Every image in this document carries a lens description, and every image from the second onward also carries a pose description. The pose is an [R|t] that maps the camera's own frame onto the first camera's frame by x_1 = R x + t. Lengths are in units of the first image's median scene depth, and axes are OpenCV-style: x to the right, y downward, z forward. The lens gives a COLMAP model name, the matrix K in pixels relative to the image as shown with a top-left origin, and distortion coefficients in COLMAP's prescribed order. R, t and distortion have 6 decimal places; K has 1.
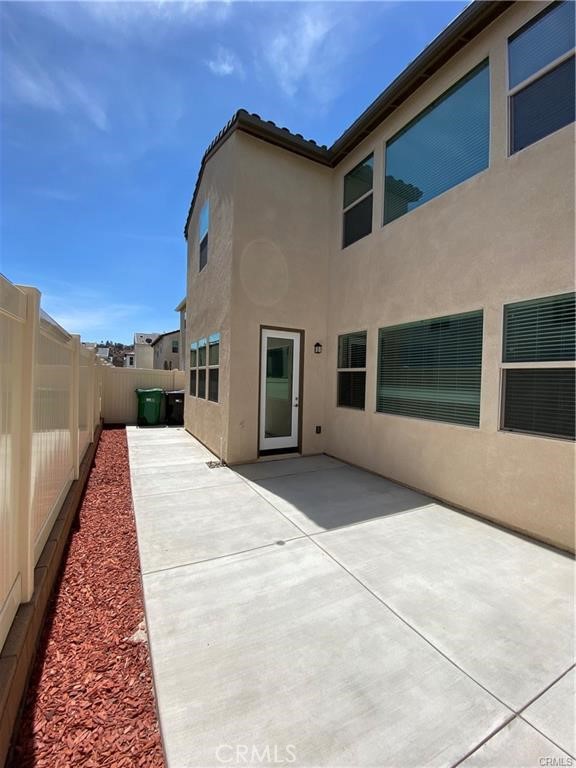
lens RADIAL K [[310.1, 0, 288.0], [0, 310.1, 384.0], [0, 0, 1]] dist [0.032620, -0.026818]
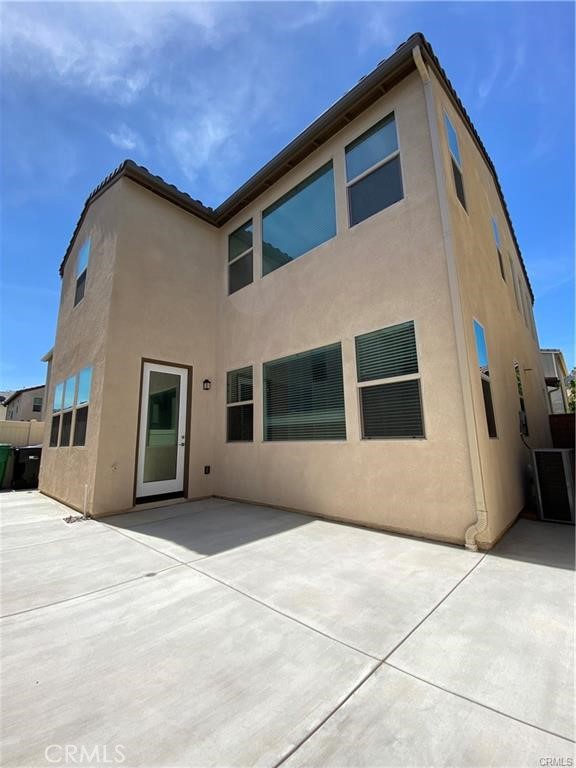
lens RADIAL K [[310.1, 0, 288.0], [0, 310.1, 384.0], [0, 0, 1]] dist [0.032620, -0.026818]
pose [[0.947424, 0.010753, 0.319799, 0.041110], [0.052702, 0.980542, -0.189101, 0.135524], [-0.315610, 0.196013, 0.928423, -0.023496]]
